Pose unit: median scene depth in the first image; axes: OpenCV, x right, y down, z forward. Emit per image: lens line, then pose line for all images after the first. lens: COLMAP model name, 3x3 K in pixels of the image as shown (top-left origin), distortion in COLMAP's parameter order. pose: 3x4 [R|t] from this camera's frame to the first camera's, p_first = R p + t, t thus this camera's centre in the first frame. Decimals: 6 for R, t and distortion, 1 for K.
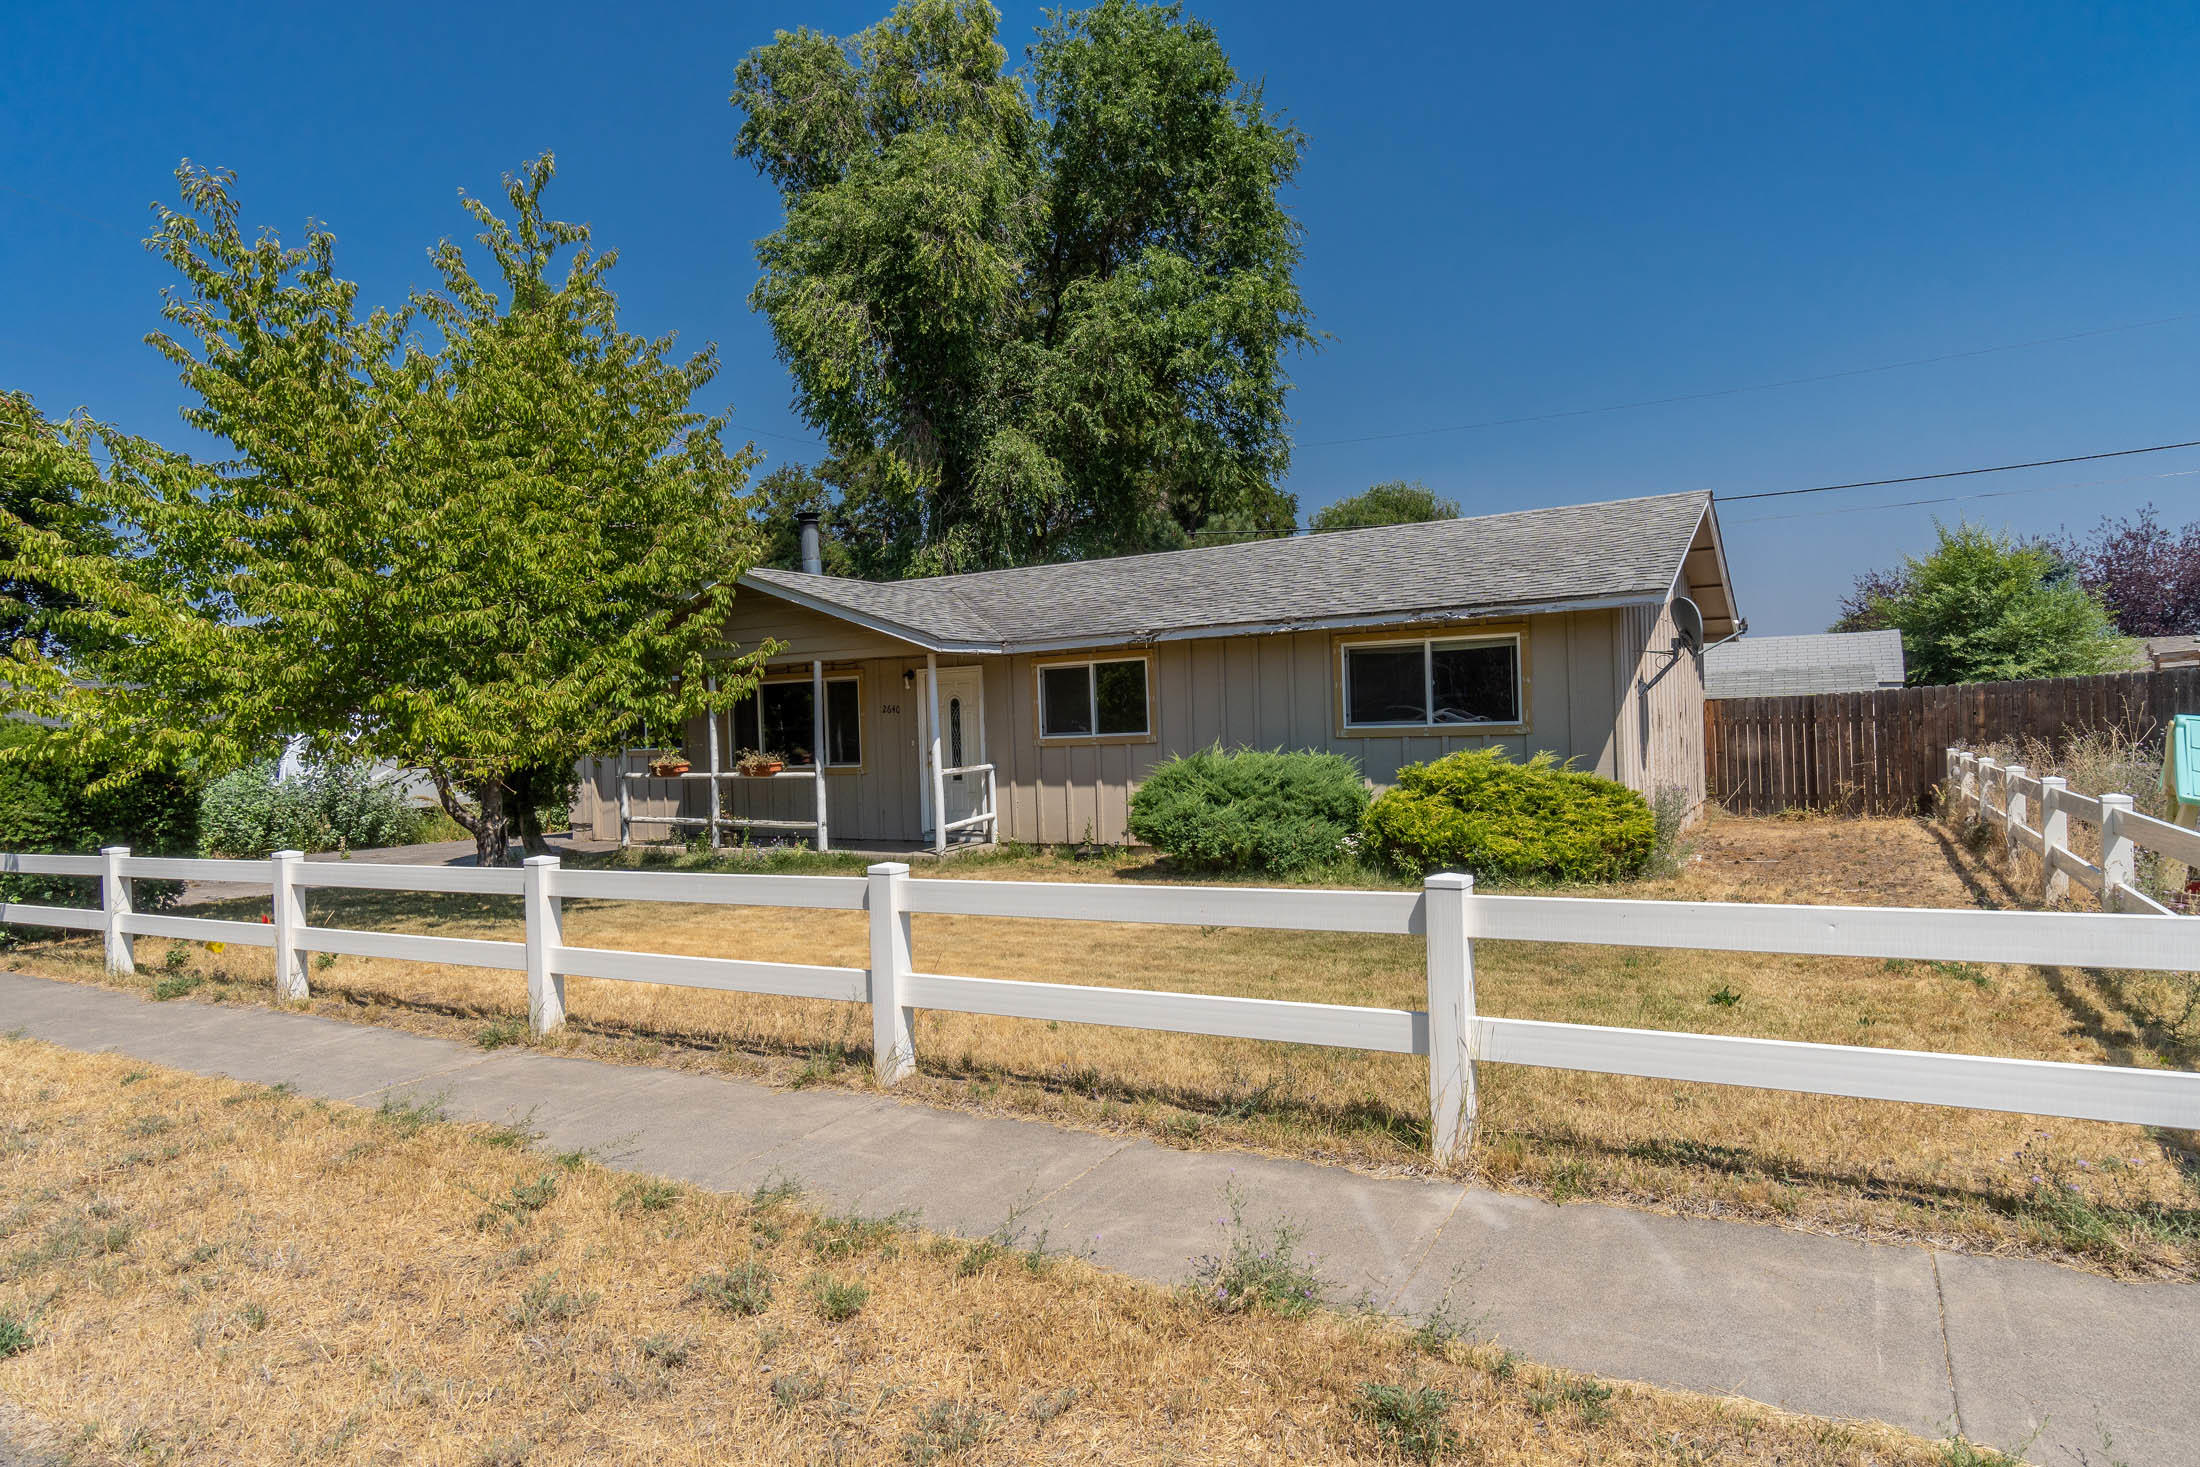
lens RADIAL K [[1219.5, 0, 1119.0], [0, 1219.5, 731.2], [0, 0, 1]] dist [-0.007931, -0.000804]
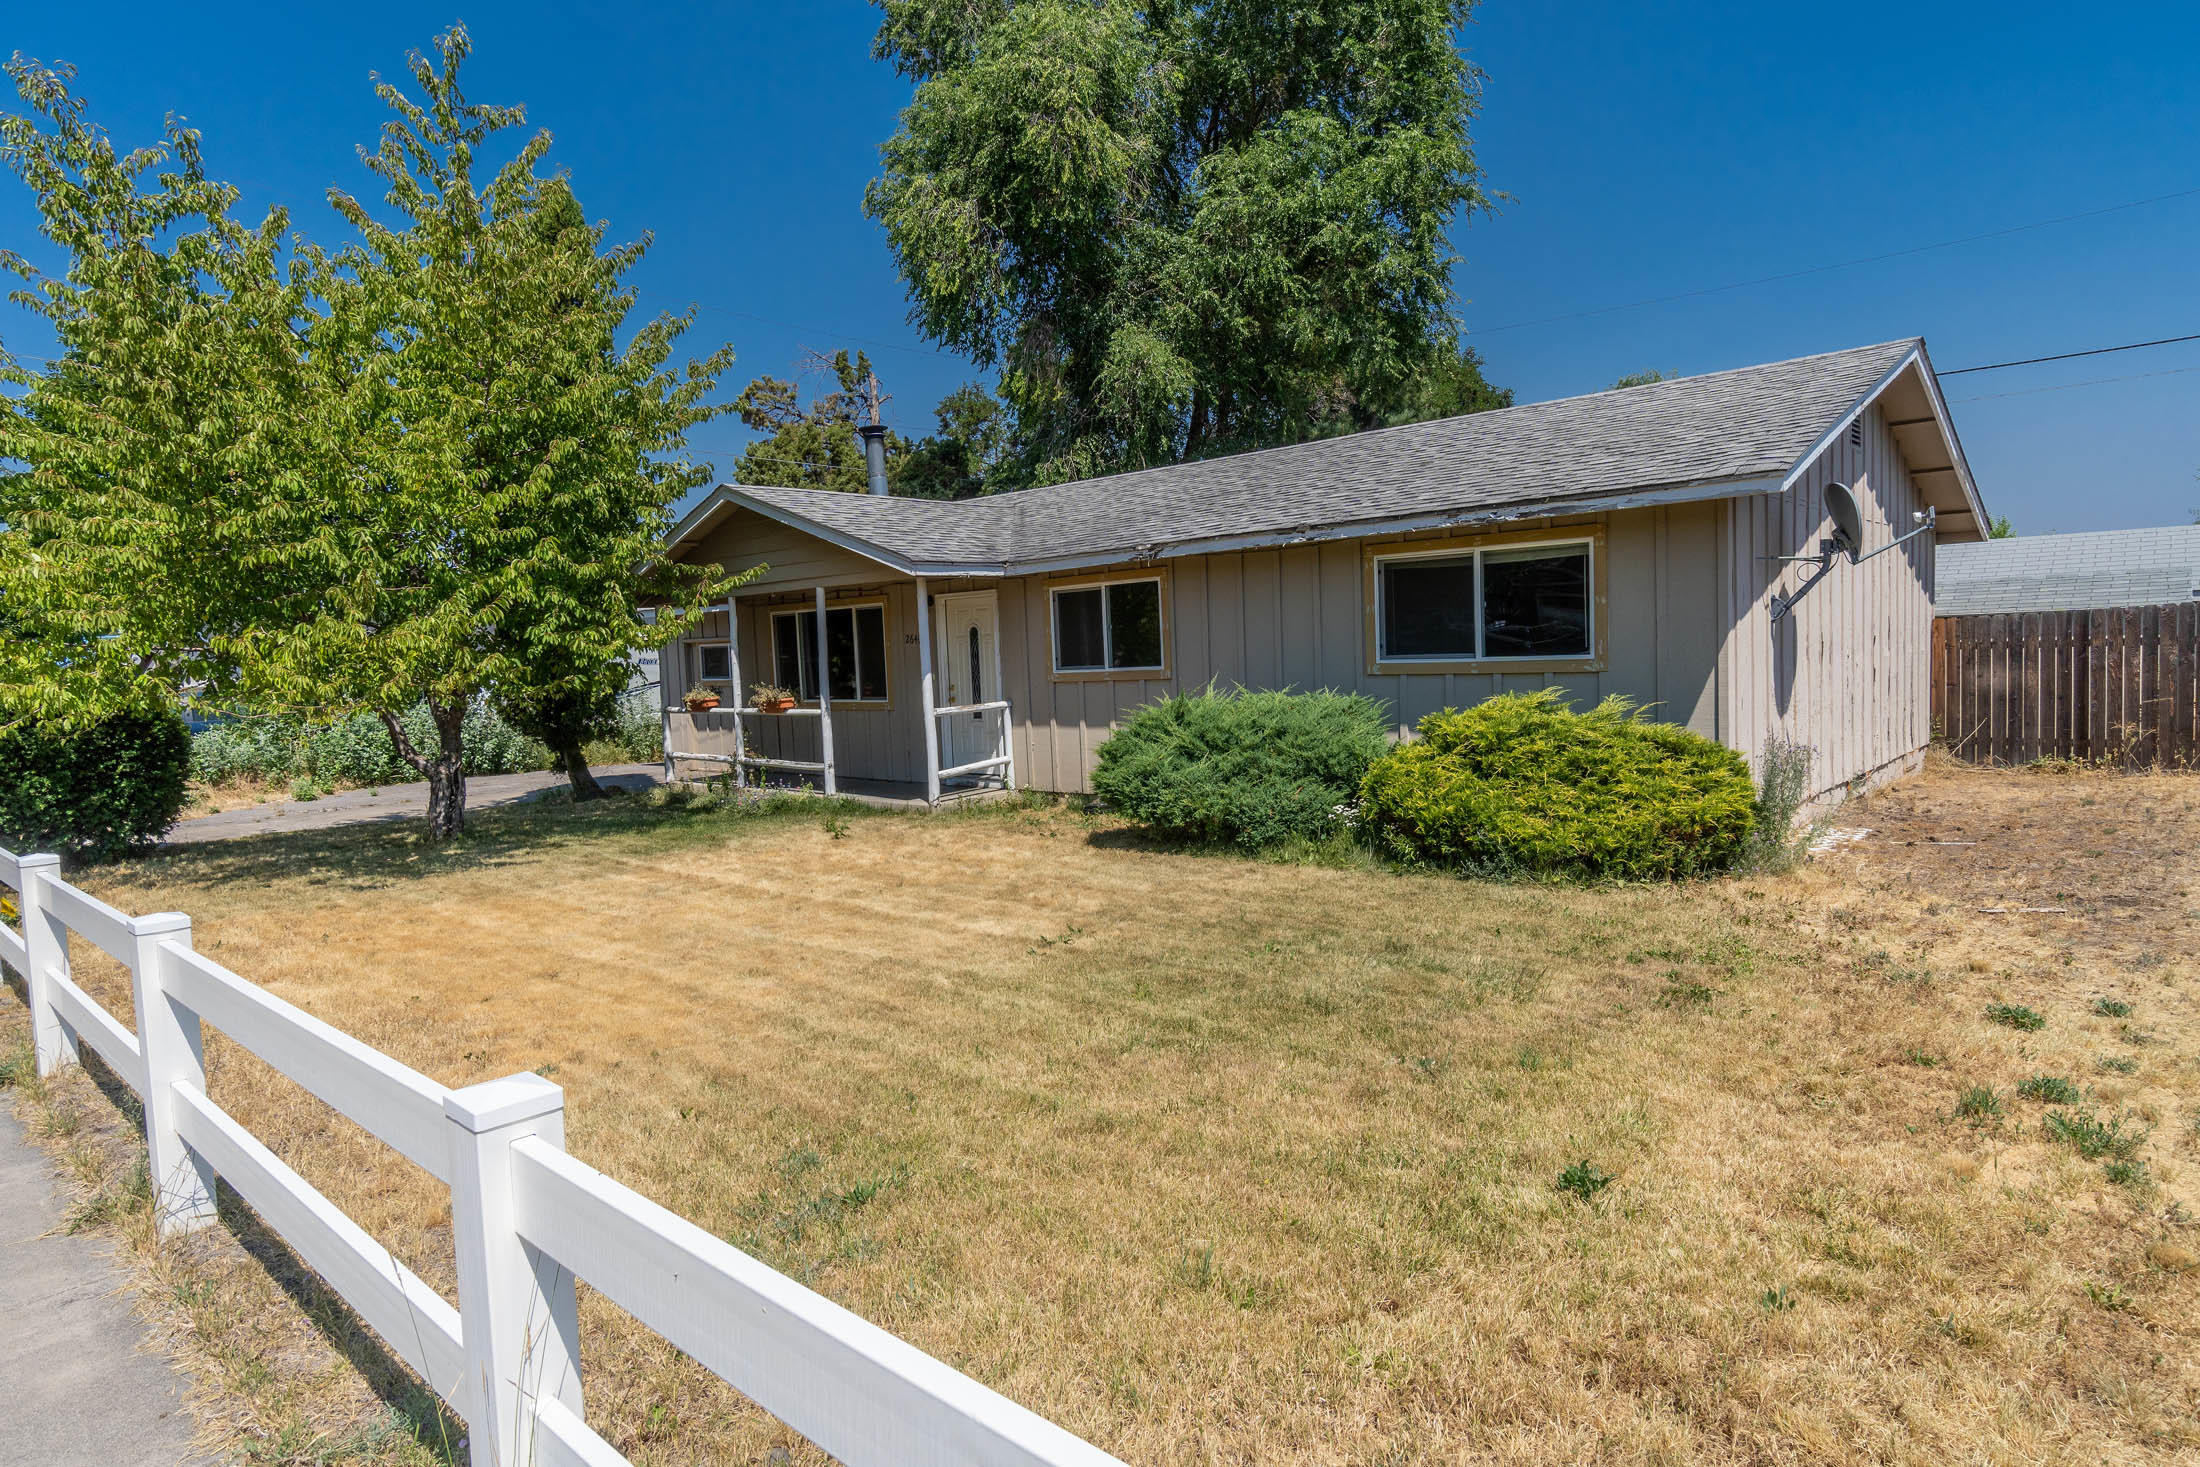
lens RADIAL K [[1219.5, 0, 1086.4], [0, 1219.5, 733.1], [0, 0, 1]] dist [-0.007931, -0.000804]
pose [[0.978313, 0.008451, -0.206960, 0.131135], [0.005891, 0.997628, 0.068585, -0.009760], [0.207049, -0.068317, 0.975942, 0.139924]]
